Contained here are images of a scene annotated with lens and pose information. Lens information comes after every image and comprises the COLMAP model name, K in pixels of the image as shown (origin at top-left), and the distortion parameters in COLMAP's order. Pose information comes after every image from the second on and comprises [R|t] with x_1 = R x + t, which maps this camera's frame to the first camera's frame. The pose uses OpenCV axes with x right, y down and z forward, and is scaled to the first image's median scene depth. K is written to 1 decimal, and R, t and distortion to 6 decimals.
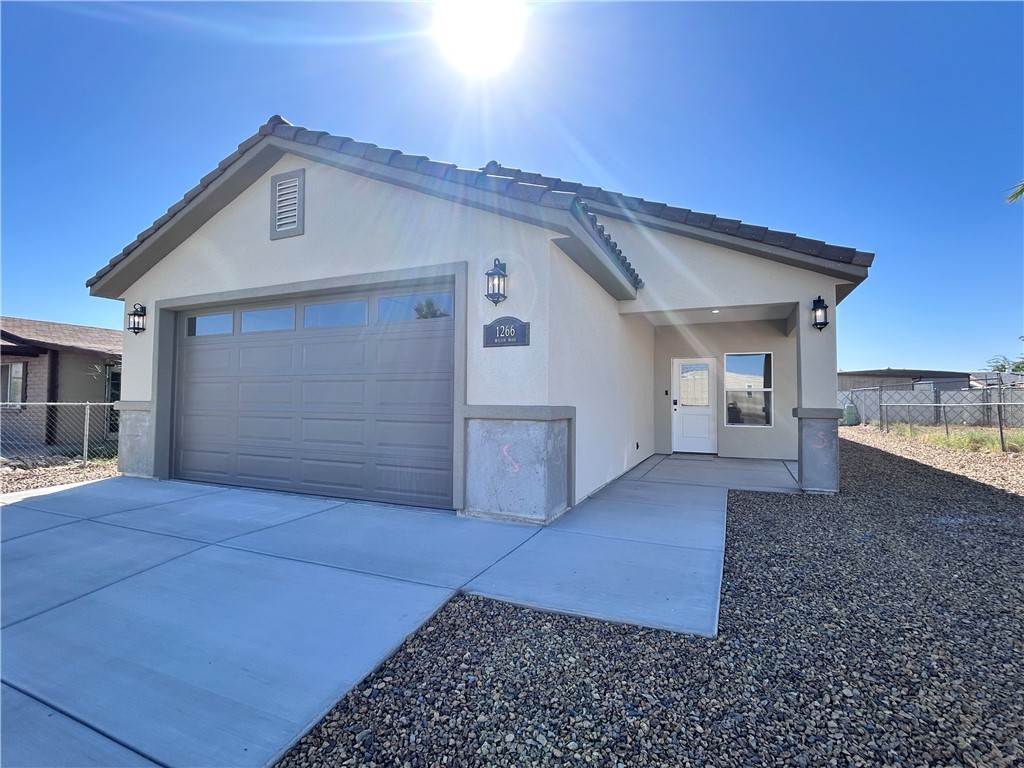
lens RADIAL K [[494.2, 0, 512.0], [0, 494.2, 384.0], [0, 0, 1]] dist [0.001355, 0.000029]
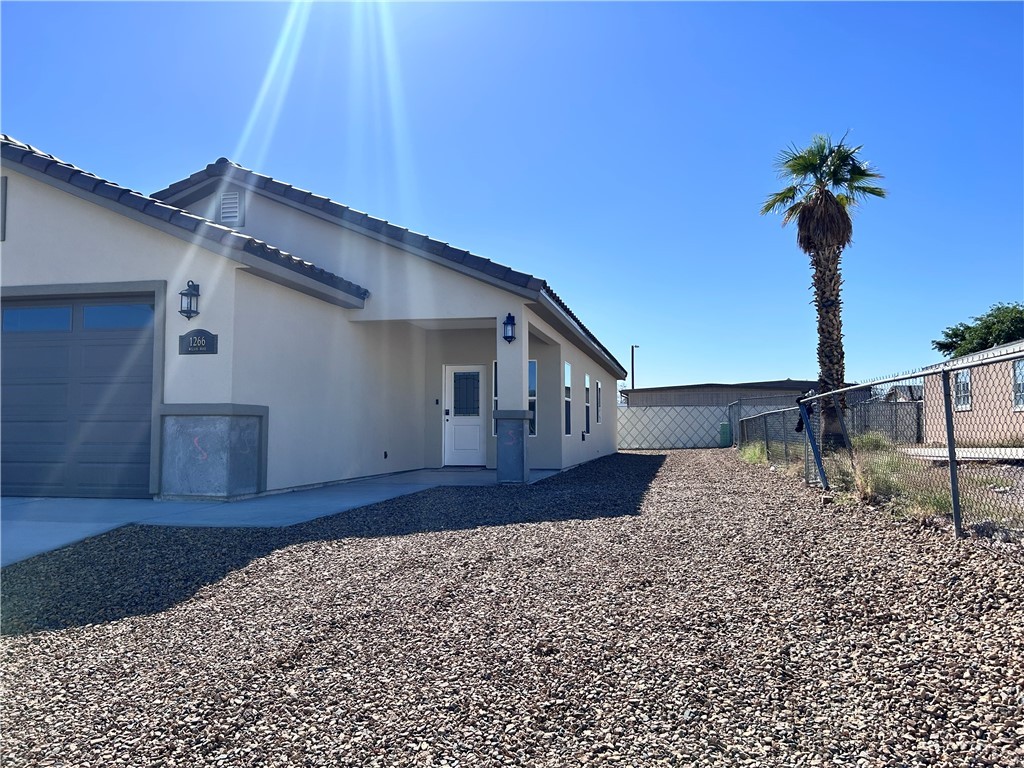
lens RADIAL K [[767.9, 0, 511.6], [0, 767.9, 379.1], [0, 0, 1]] dist [0.070221, -0.082703]
pose [[0.978316, 0.006830, 0.207005, 0.315366], [-0.000740, 0.999565, -0.029483, 0.035489], [-0.207116, 0.028691, 0.977896, -0.911799]]
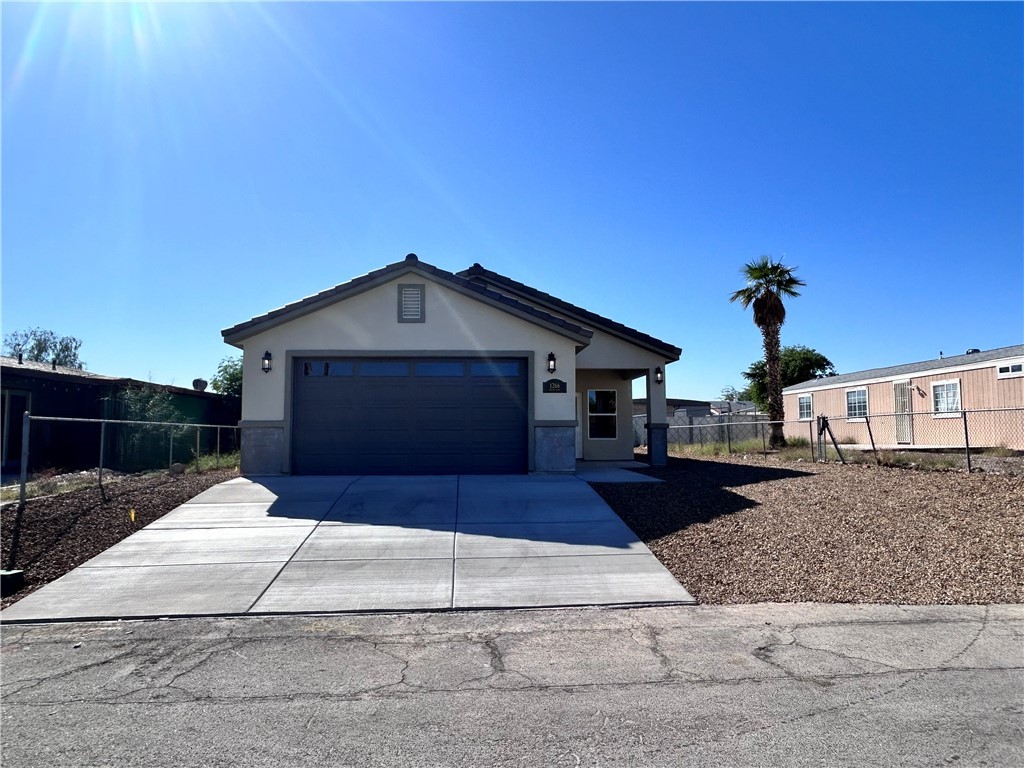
lens RADIAL K [[707.7, 0, 512.0], [0, 707.7, 384.0], [0, 0, 1]] dist [0.015266, -0.000651]
pose [[0.887538, 0.022943, 0.460162, -1.470481], [-0.006449, 0.999280, -0.037385, 0.001902], [-0.460689, 0.030213, 0.887047, -1.518008]]
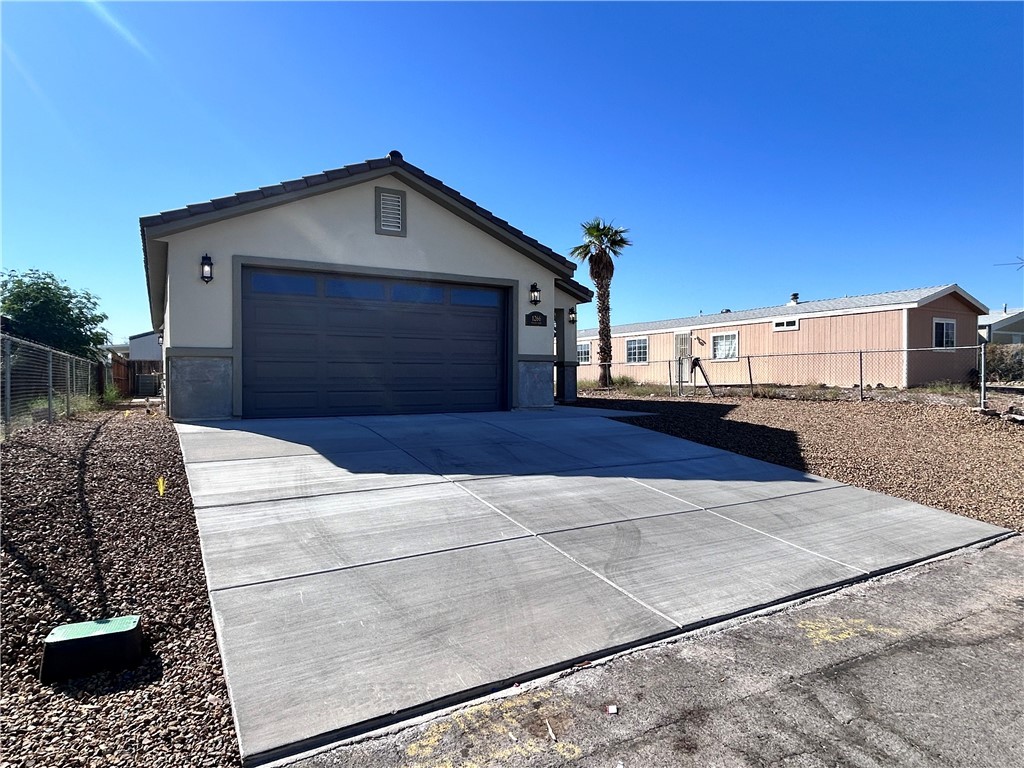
lens RADIAL K [[610.3, 0, 511.4], [0, 610.3, 395.5], [0, 0, 1]] dist [0.007855, 0.000312]
pose [[0.594123, -0.030869, 0.803782, -1.960303], [-0.021294, 0.998310, 0.054079, 0.071405], [-0.804092, -0.049245, 0.592461, -0.403780]]
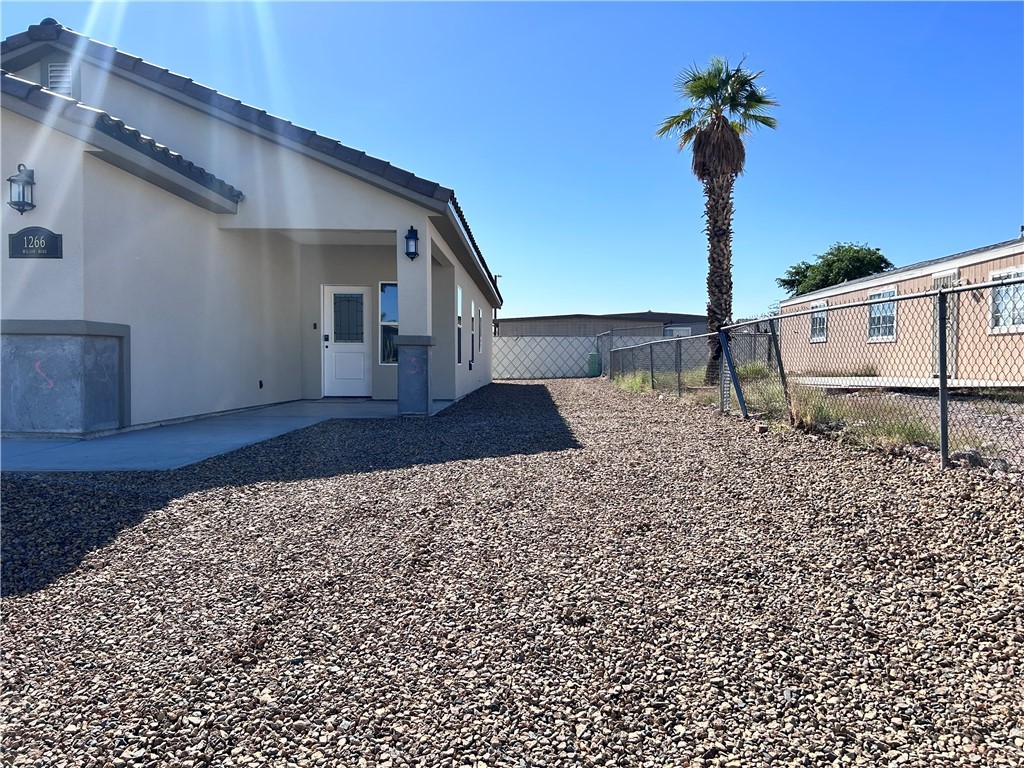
lens RADIAL K [[770.1, 0, 518.1], [0, 770.1, 384.9], [0, 0, 1]] dist [0.076300, -0.088945]
pose [[0.917998, -0.013948, 0.396339, 0.222131], [-0.013723, 0.997666, 0.066897, 0.050282], [-0.396347, -0.066850, 0.915664, -0.713598]]
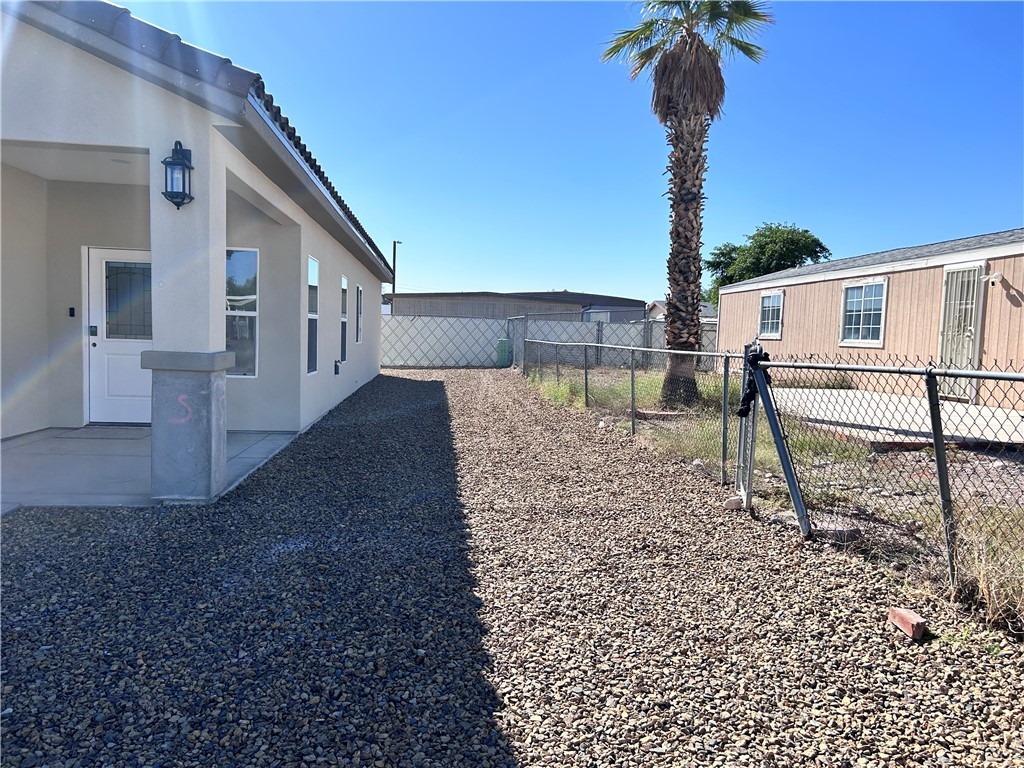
lens RADIAL K [[775.0, 0, 511.6], [0, 775.0, 388.3], [0, 0, 1]] dist [0.075725, -0.094446]
pose [[0.866544, -0.011749, 0.498963, 0.620351], [-0.046875, 0.993388, 0.104799, -0.023778], [-0.496895, -0.114202, 0.860264, 0.077494]]
